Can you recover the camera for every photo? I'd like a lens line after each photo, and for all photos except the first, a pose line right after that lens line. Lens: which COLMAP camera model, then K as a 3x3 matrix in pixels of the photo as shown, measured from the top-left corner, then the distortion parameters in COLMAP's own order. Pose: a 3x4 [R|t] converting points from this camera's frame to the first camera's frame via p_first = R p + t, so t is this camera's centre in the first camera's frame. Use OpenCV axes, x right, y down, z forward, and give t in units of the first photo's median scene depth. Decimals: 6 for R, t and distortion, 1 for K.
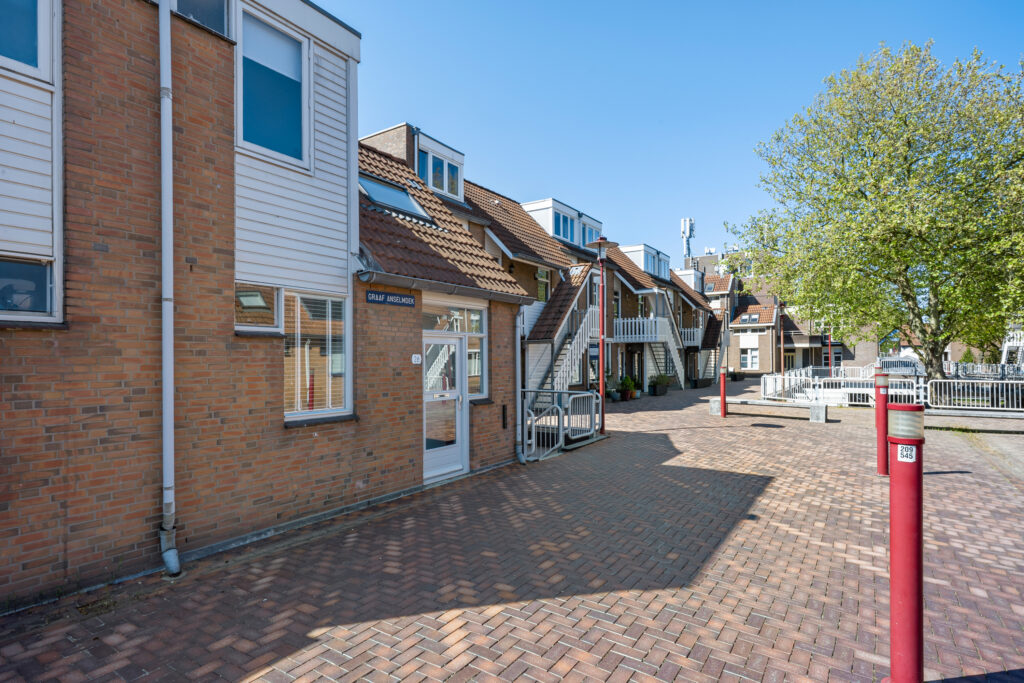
lens RADIAL K [[520.9, 0, 511.2], [0, 520.9, 348.4], [0, 0, 1]] dist [0.001291, -0.000748]
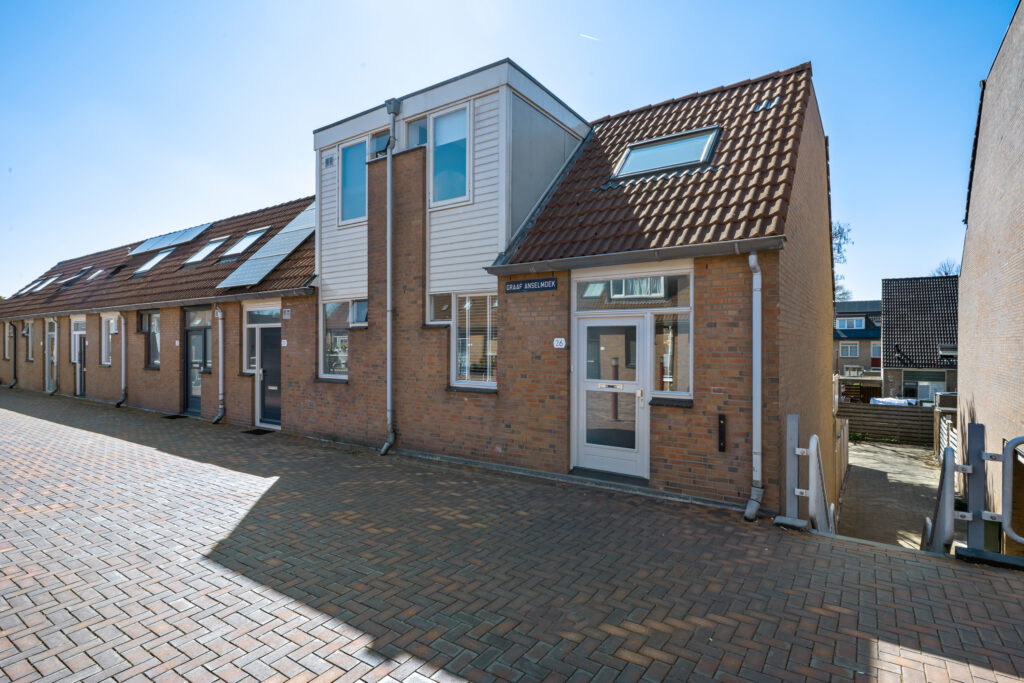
lens RADIAL K [[520.9, 0, 511.2], [0, 520.9, 342.7], [0, 0, 1]] dist [0.001291, -0.000748]
pose [[-0.000088, 0.004154, -0.999991, 0.886141], [0.018577, 0.999819, 0.004152, 0.016241], [0.999827, -0.018576, -0.000165, 1.036944]]
